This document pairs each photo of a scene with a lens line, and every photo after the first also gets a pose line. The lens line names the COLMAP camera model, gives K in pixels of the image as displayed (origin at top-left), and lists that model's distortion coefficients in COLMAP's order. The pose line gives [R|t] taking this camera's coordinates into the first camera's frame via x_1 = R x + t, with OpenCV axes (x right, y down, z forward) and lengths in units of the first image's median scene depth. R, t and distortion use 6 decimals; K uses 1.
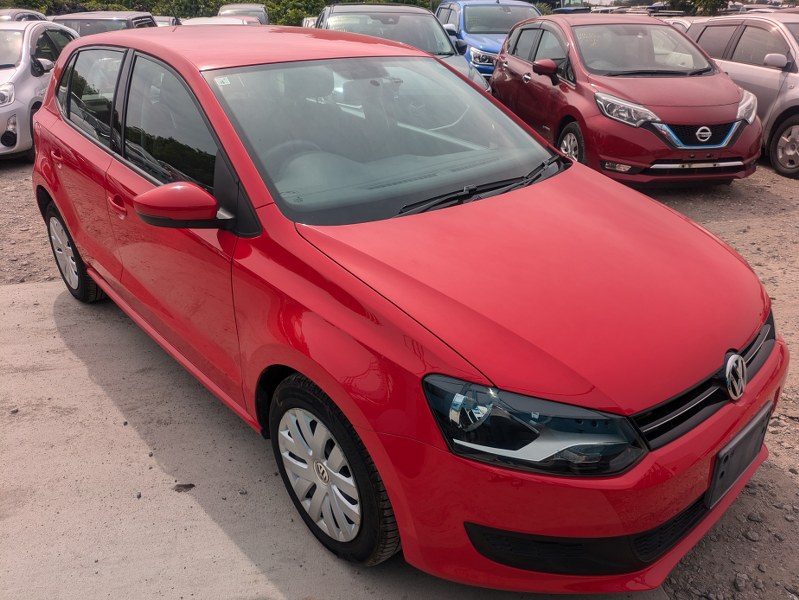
lens RADIAL K [[570.8, 0, 399.5], [0, 570.8, 300.0], [0, 0, 1]] dist [0.008849, -0.001684]
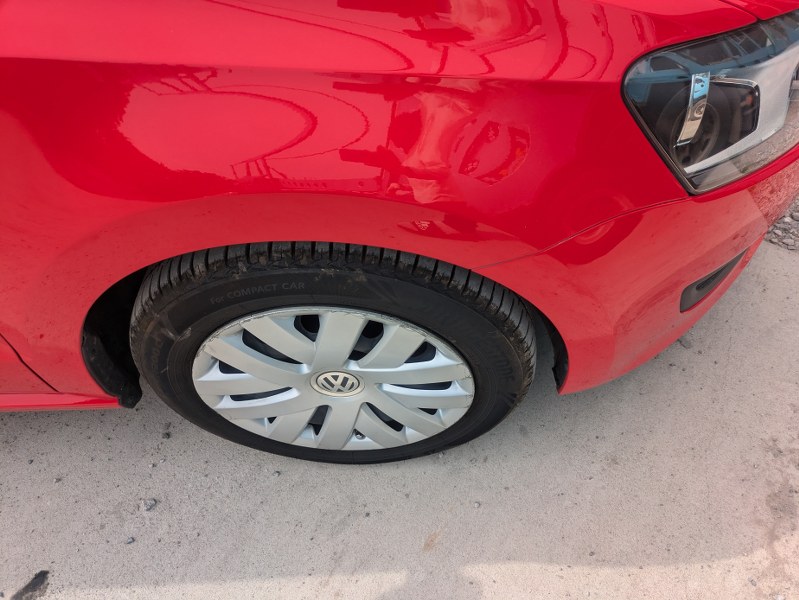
lens RADIAL K [[570.8, 0, 399.5], [0, 570.8, 300.0], [0, 0, 1]] dist [0.008849, -0.001684]
pose [[0.674102, -0.596954, 0.435008, -0.271745], [0.330173, 0.770345, 0.545485, -0.017504], [-0.660736, -0.224085, 0.716389, 0.598420]]
